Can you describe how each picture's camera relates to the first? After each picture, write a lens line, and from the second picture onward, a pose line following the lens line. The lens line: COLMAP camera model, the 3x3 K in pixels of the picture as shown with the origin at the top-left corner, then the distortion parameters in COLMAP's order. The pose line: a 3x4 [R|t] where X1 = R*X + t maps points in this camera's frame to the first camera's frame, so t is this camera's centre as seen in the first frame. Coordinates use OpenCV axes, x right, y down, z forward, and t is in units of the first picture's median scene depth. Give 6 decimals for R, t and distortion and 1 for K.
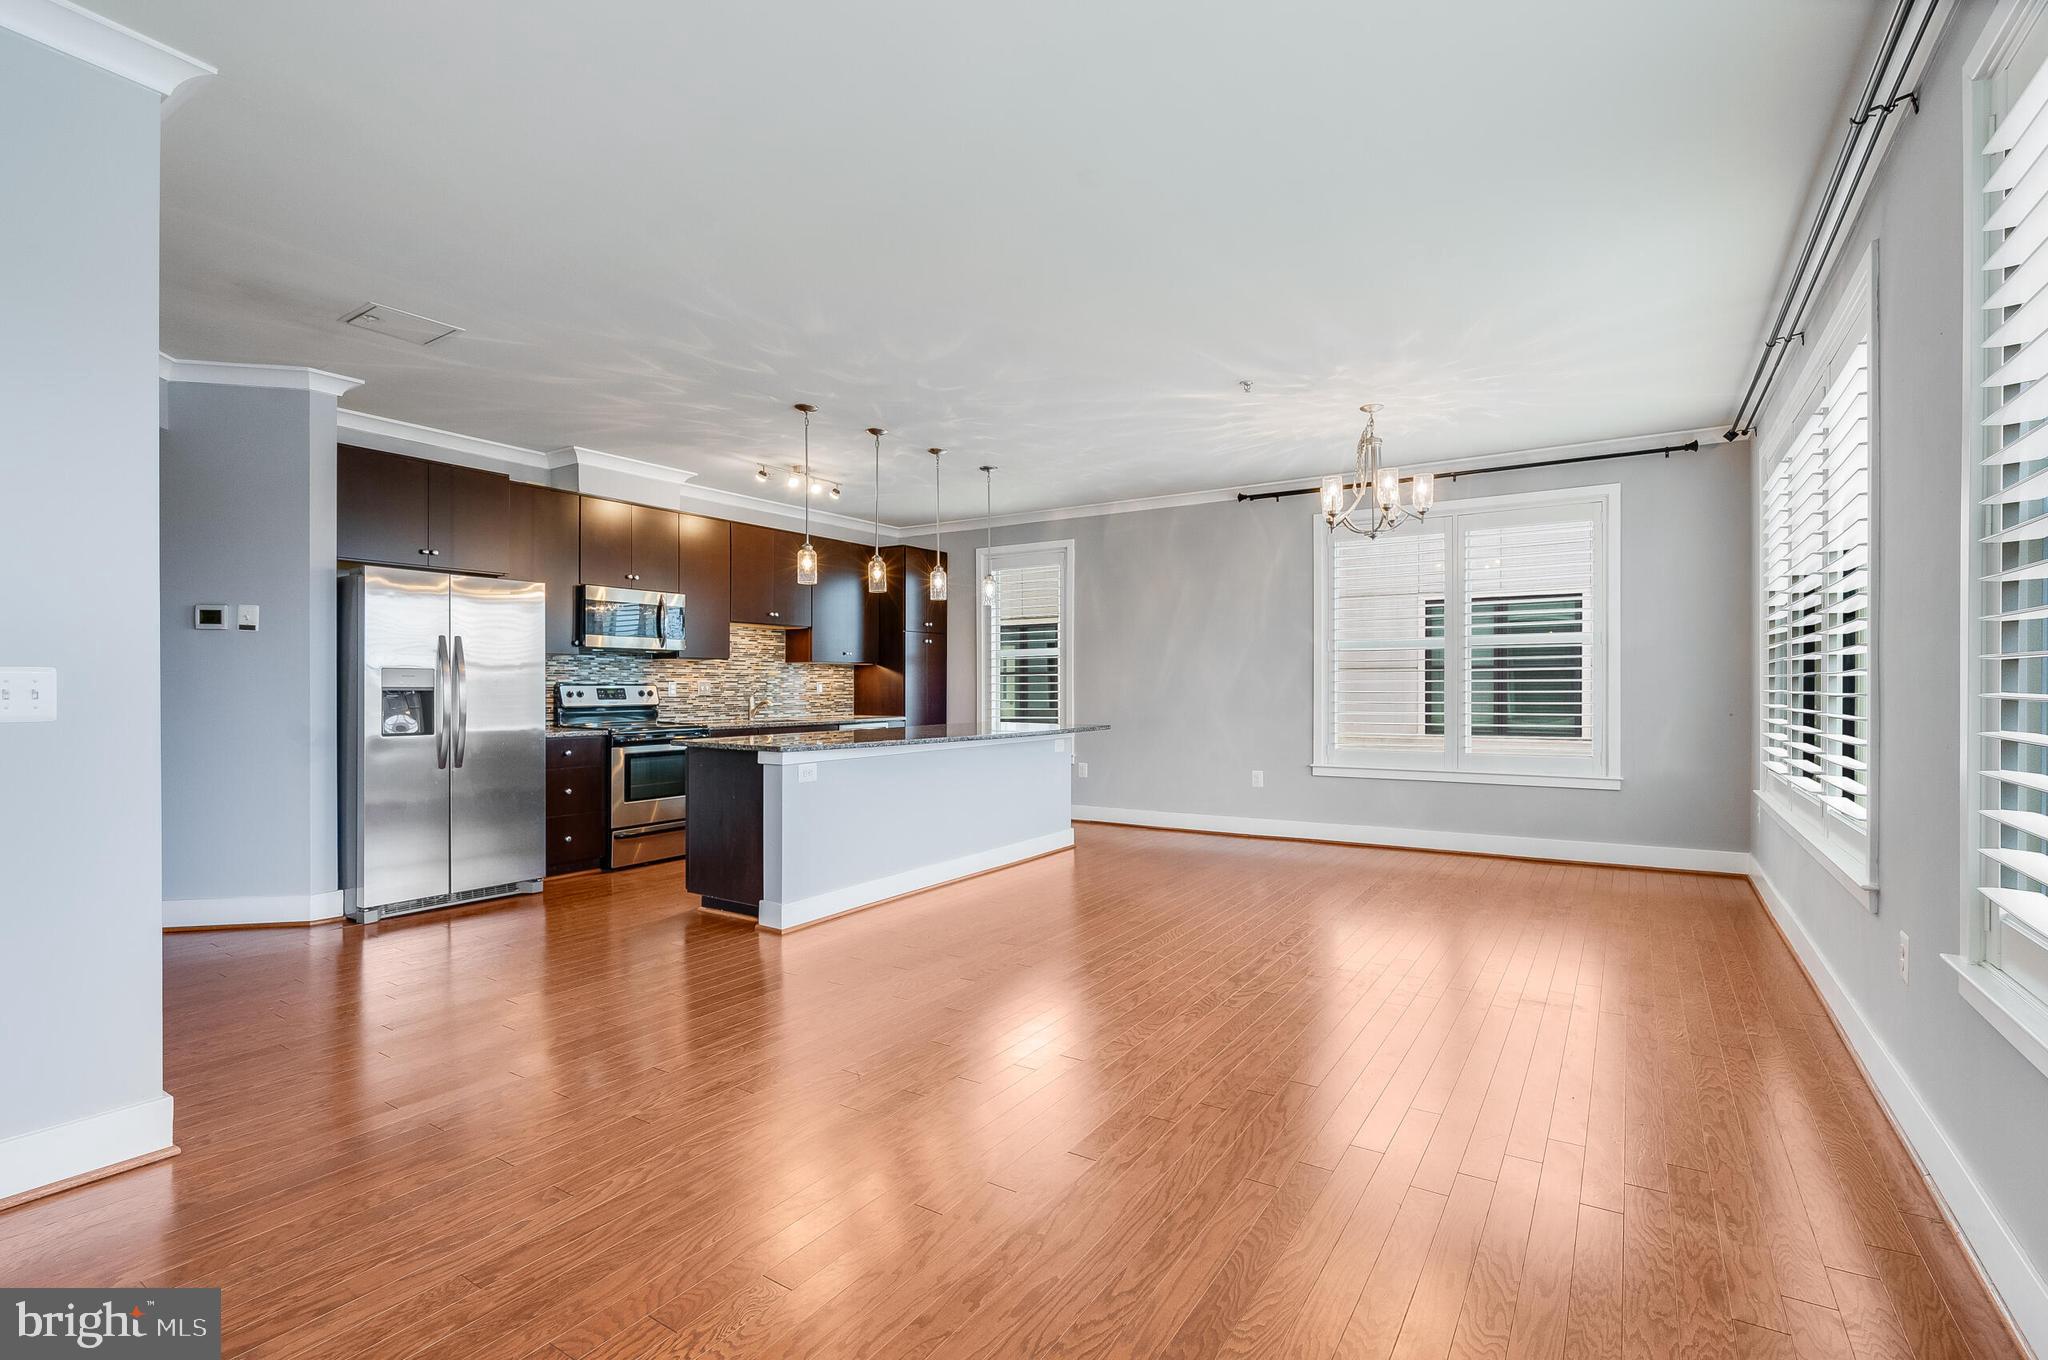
lens RADIAL K [[931.3, 0, 1023.0], [0, 931.3, 690.1], [0, 0, 1]] dist [-0.002386, 0.001775]
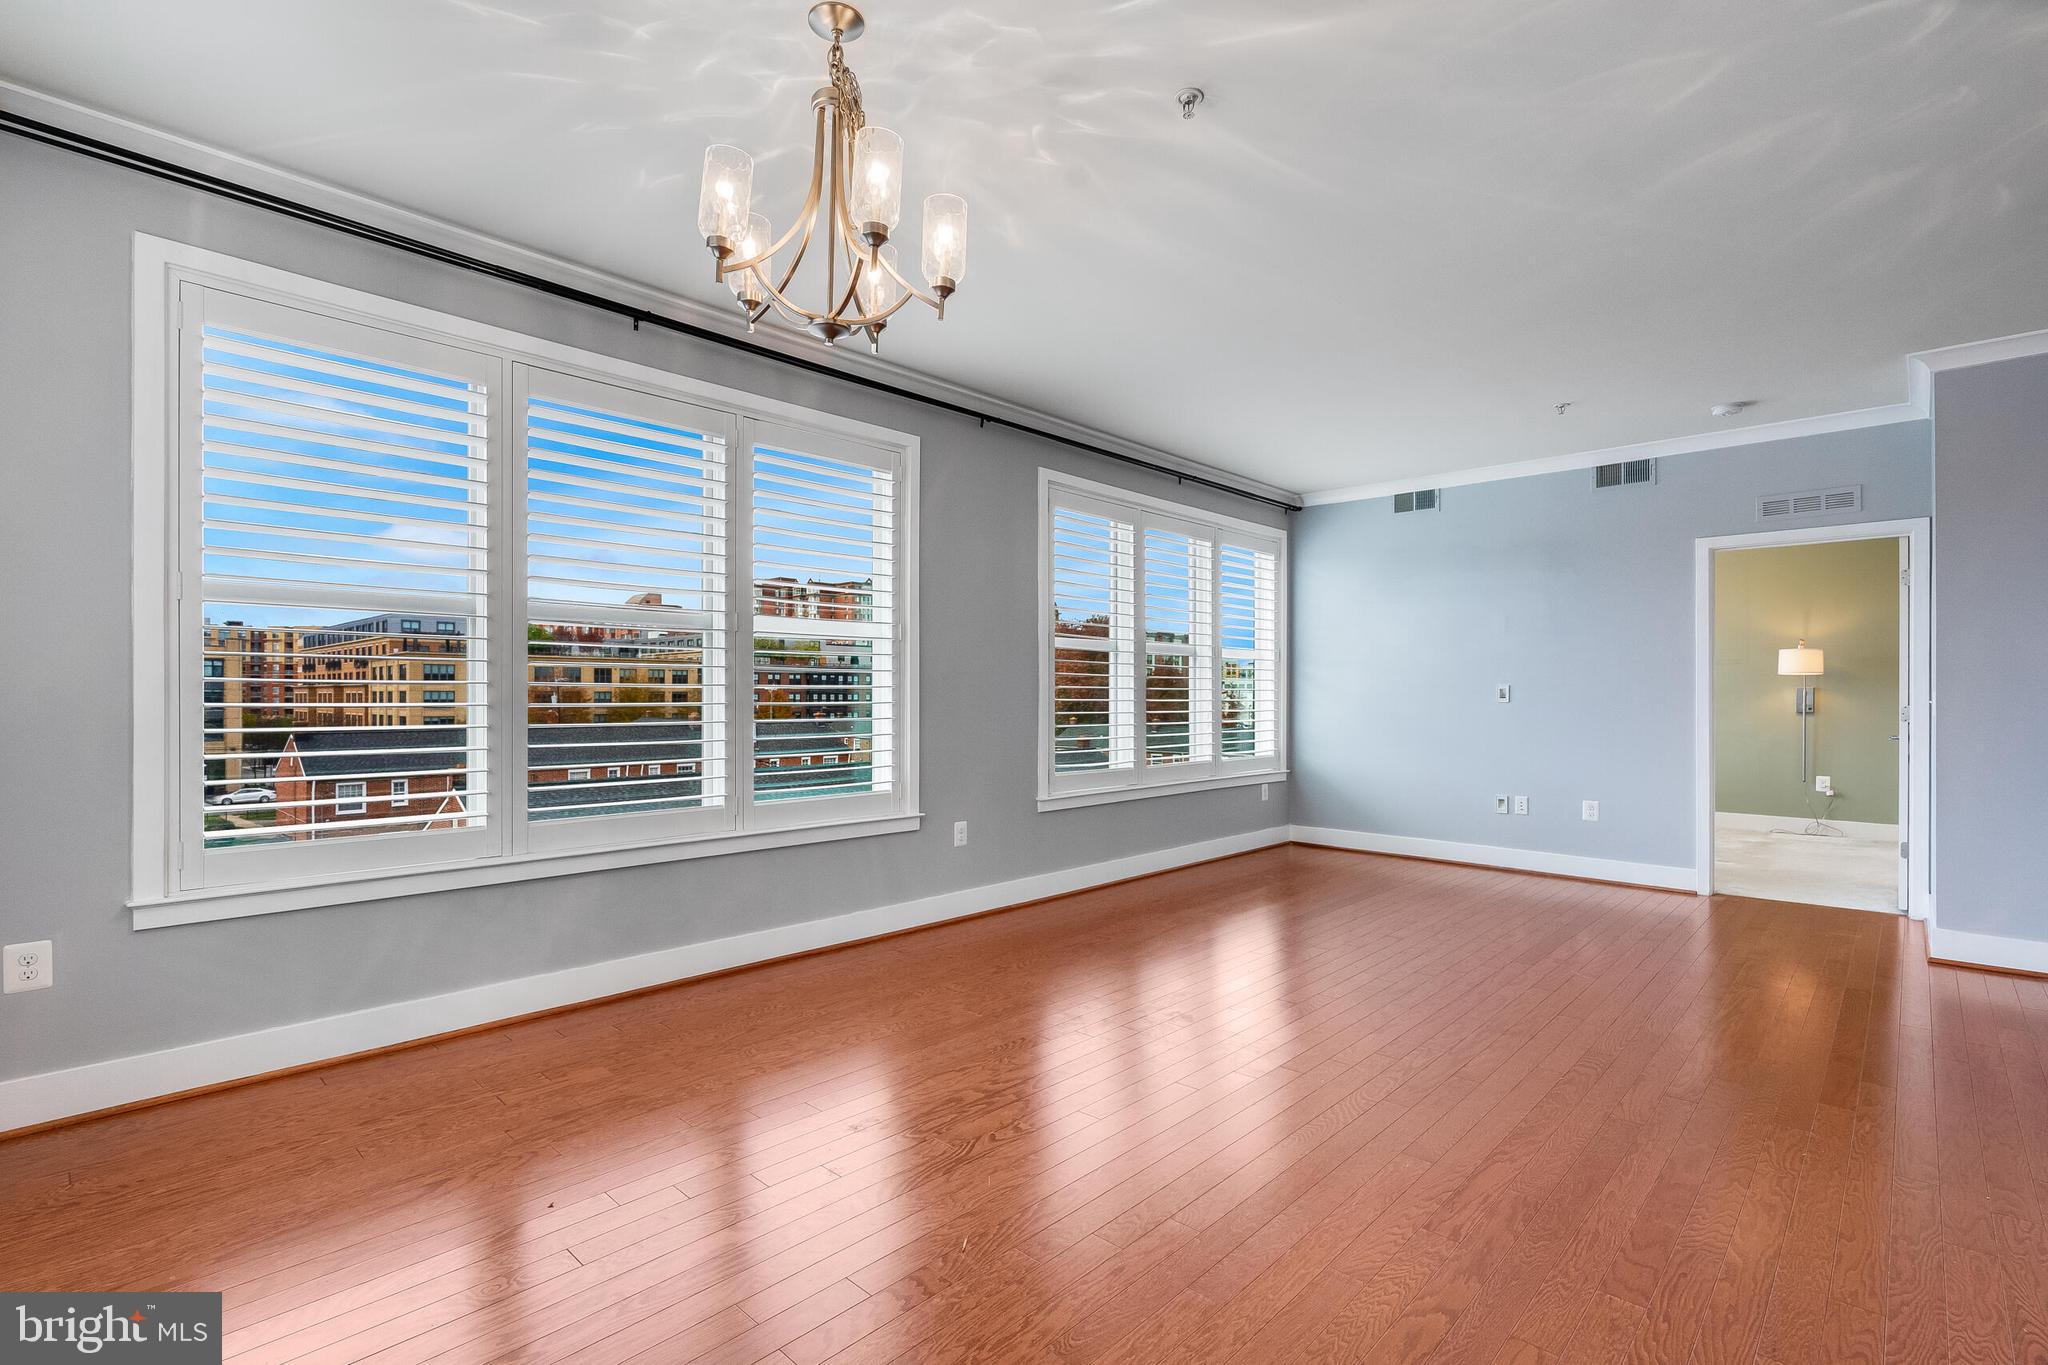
lens RADIAL K [[952.0, 0, 1021.9], [0, 952.0, 695.1], [0, 0, 1]] dist [-0.003685, 0.000619]
pose [[-0.984476, -0.002946, 0.175494, 0.173556], [-0.002053, 0.999984, 0.005268, -0.006226], [-0.175507, 0.004826, -0.984466, 1.112663]]
